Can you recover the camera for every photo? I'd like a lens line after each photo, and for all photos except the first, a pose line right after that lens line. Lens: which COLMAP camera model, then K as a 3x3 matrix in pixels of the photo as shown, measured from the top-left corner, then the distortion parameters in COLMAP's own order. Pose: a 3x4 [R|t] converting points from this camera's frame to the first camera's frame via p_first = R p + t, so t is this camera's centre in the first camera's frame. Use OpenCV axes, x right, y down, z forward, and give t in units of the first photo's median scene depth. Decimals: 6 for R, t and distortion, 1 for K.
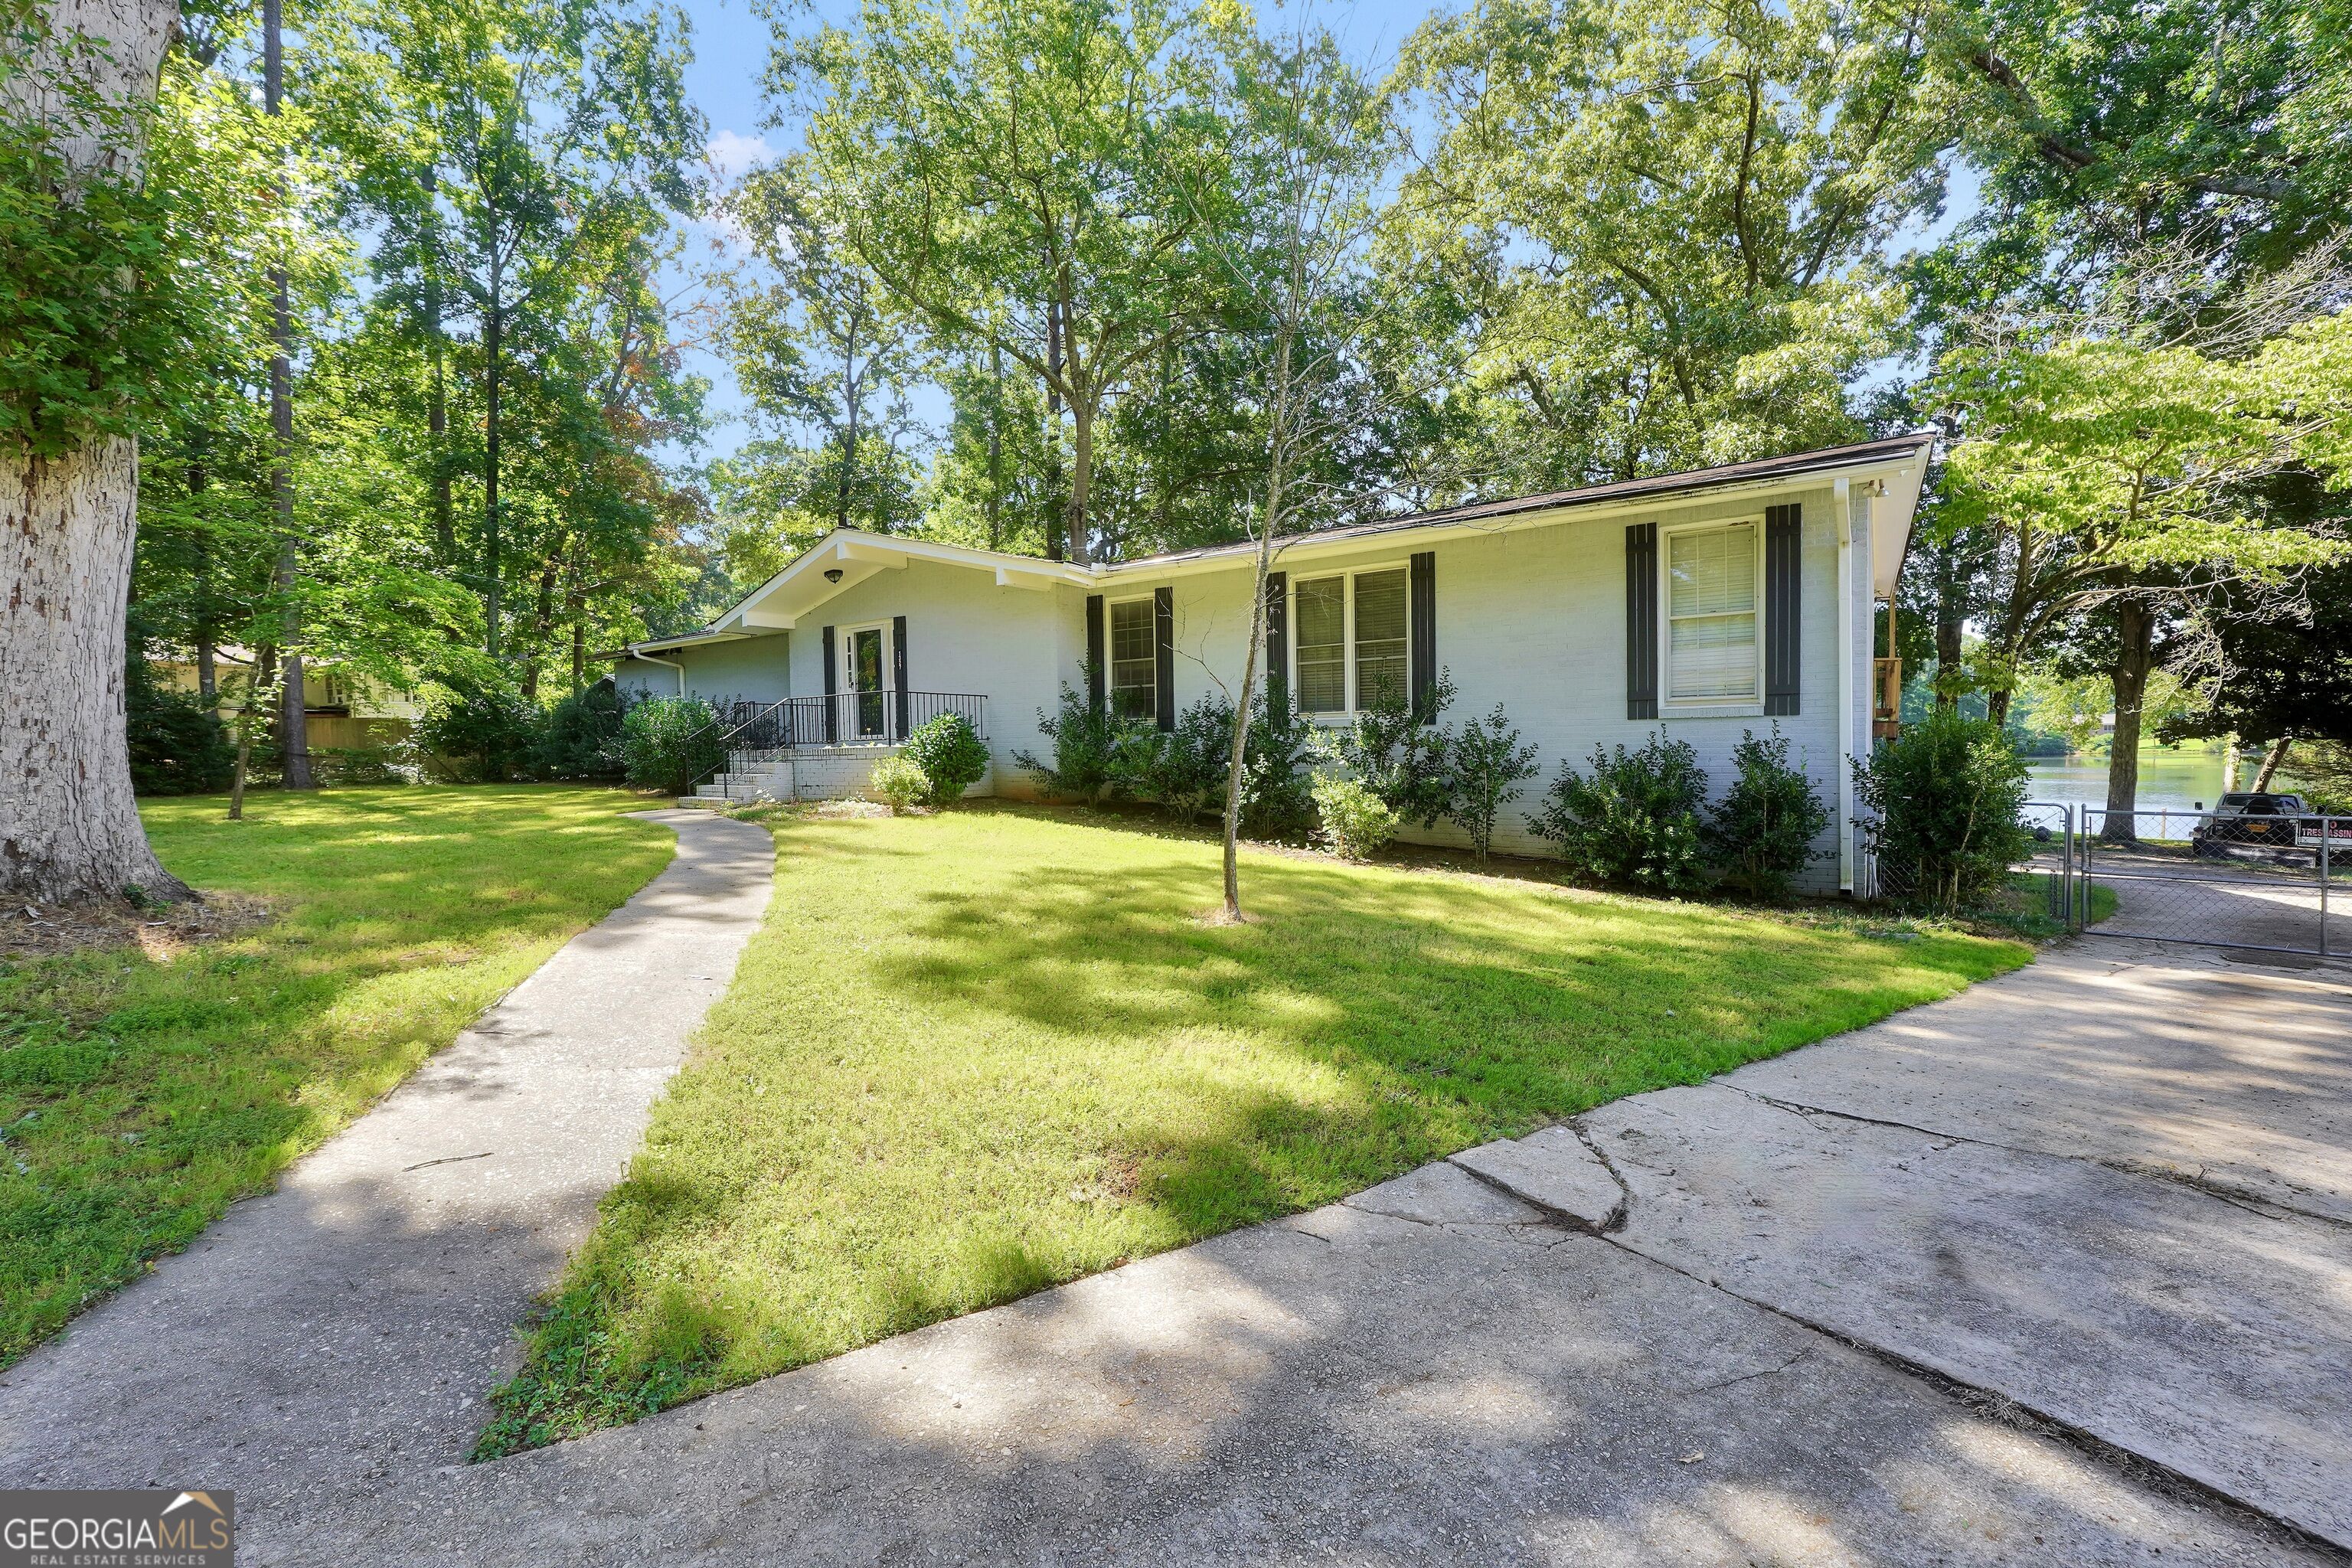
lens RADIAL K [[978.9, 0, 1173.4], [0, 978.9, 747.6], [0, 0, 1]] dist [-0.022255, -0.000490]
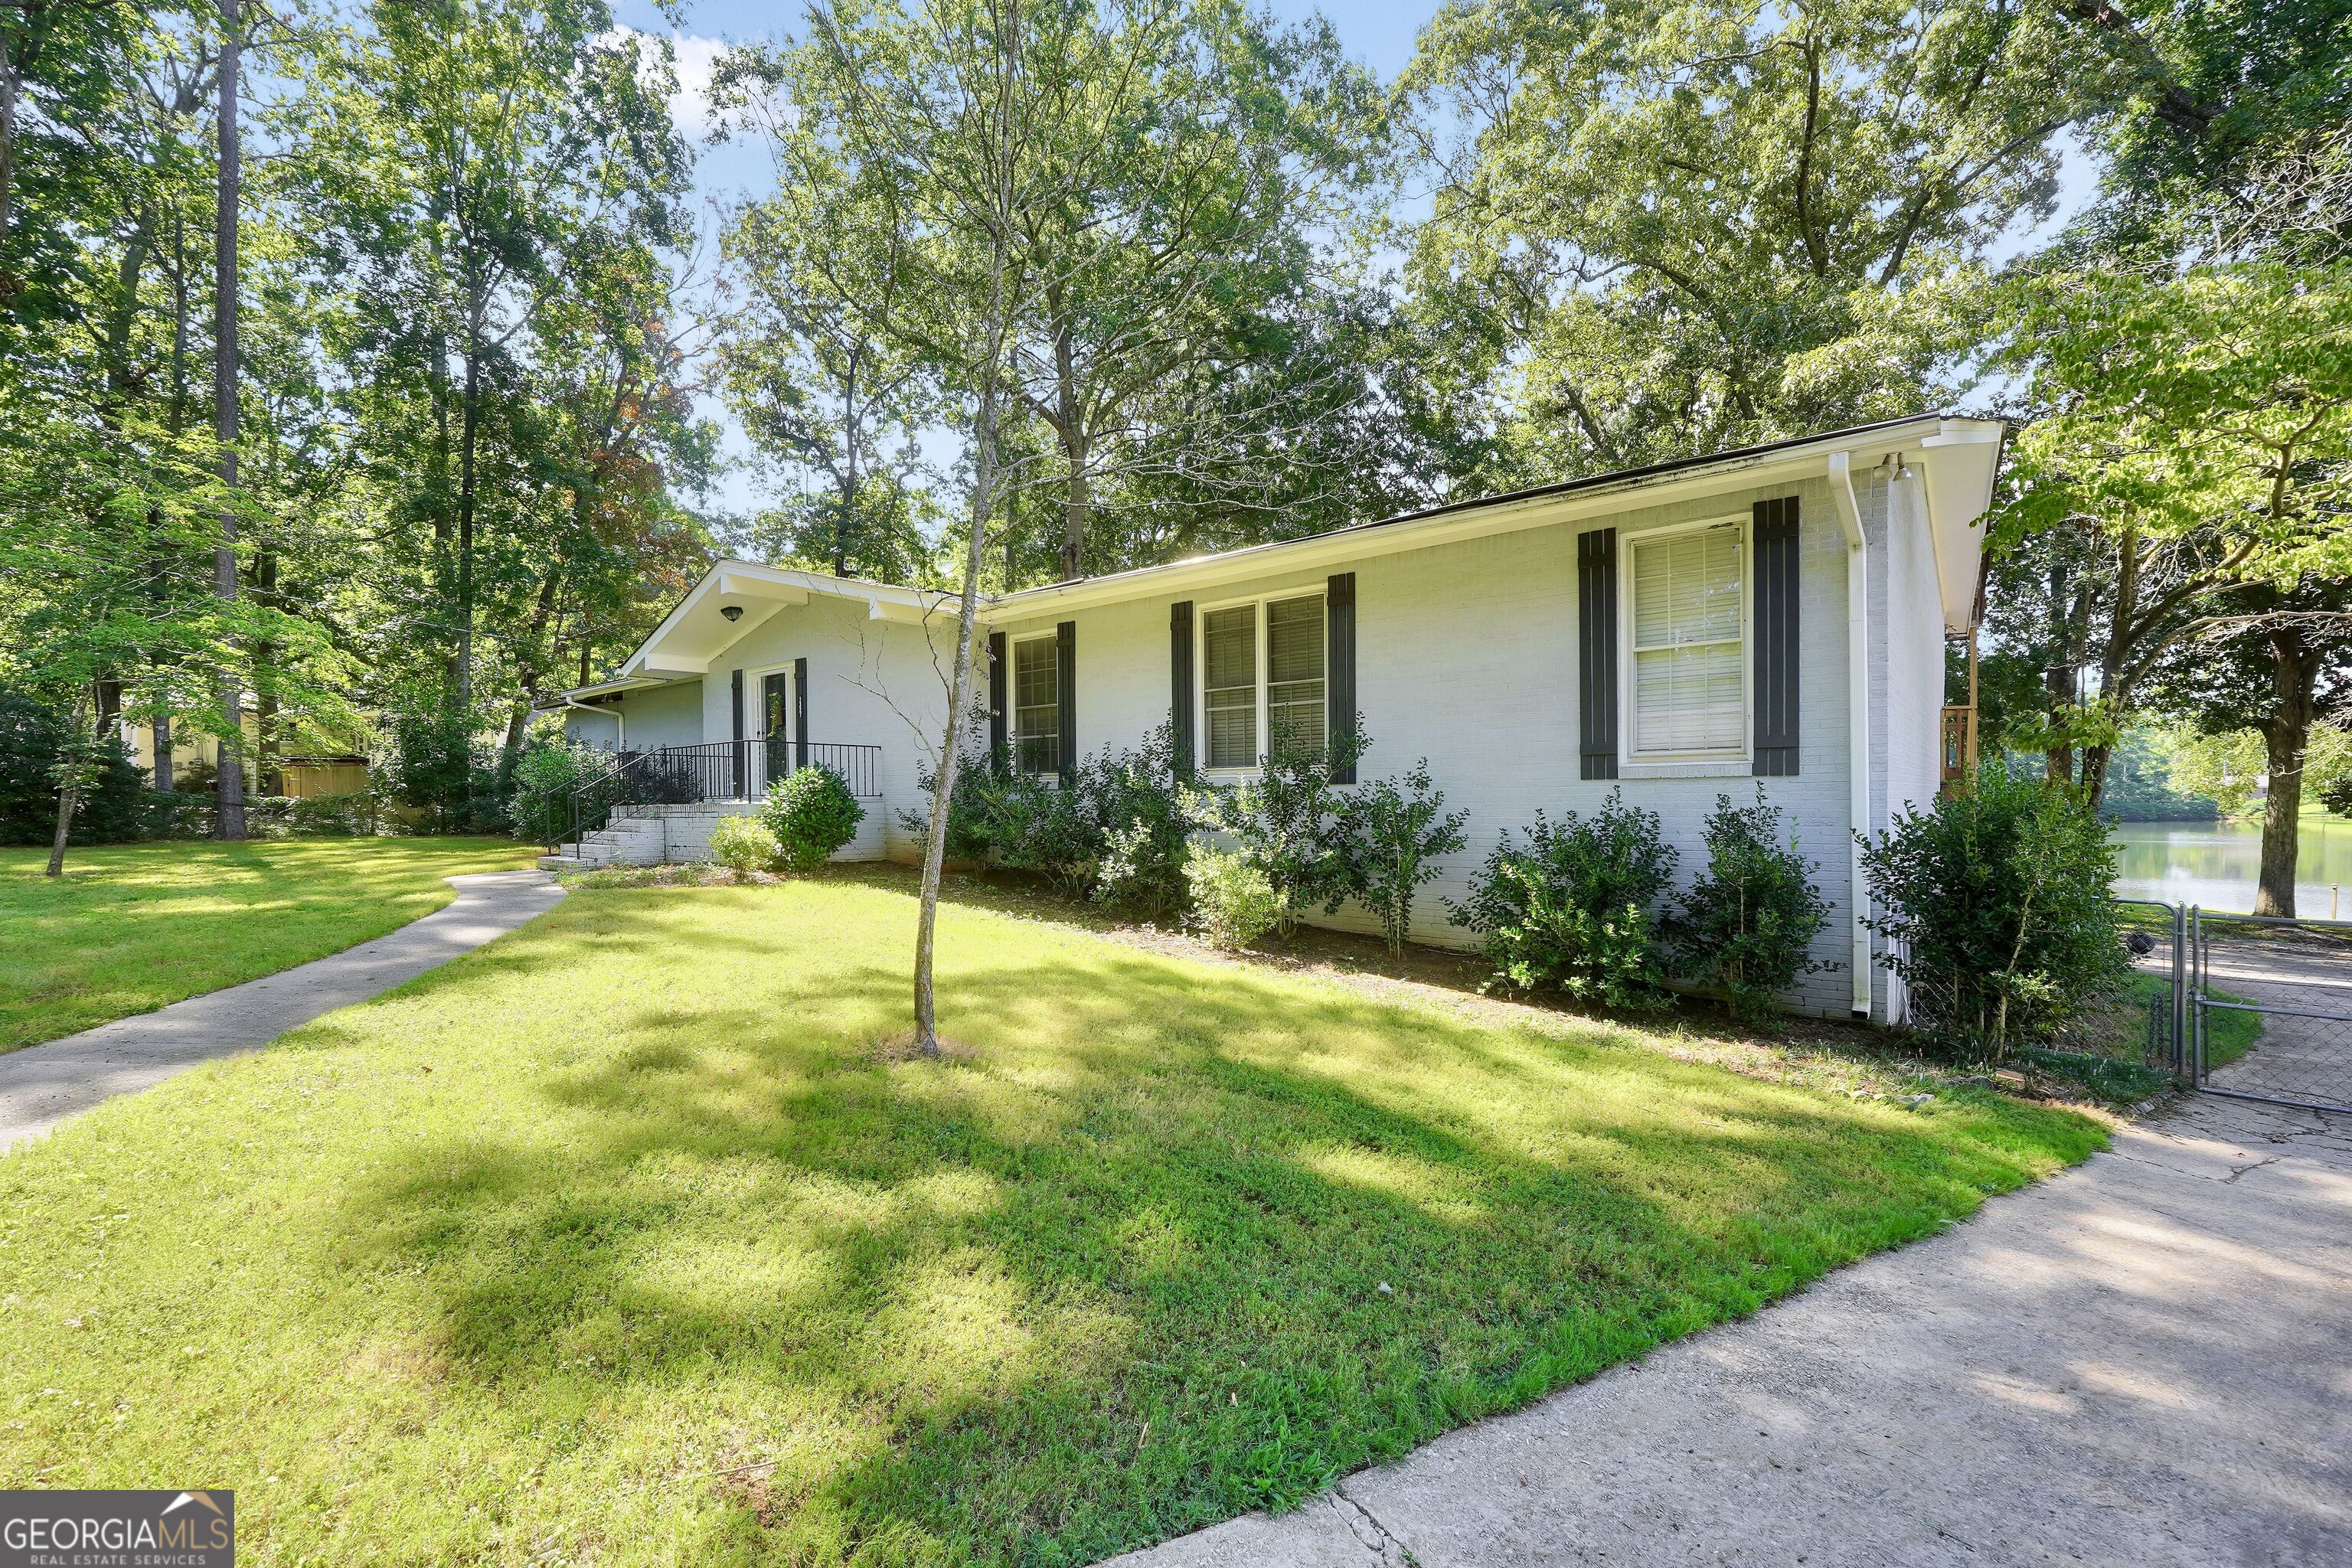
lens RADIAL K [[989.9, 0, 1176.0], [0, 989.9, 784.0], [0, 0, 1]] dist [-0.019123, 0.000789]
pose [[0.997346, 0.007769, -0.072397, 0.130636], [-0.009120, 0.999790, -0.018349, -0.005147], [0.072239, 0.018961, 0.997207, 0.121689]]
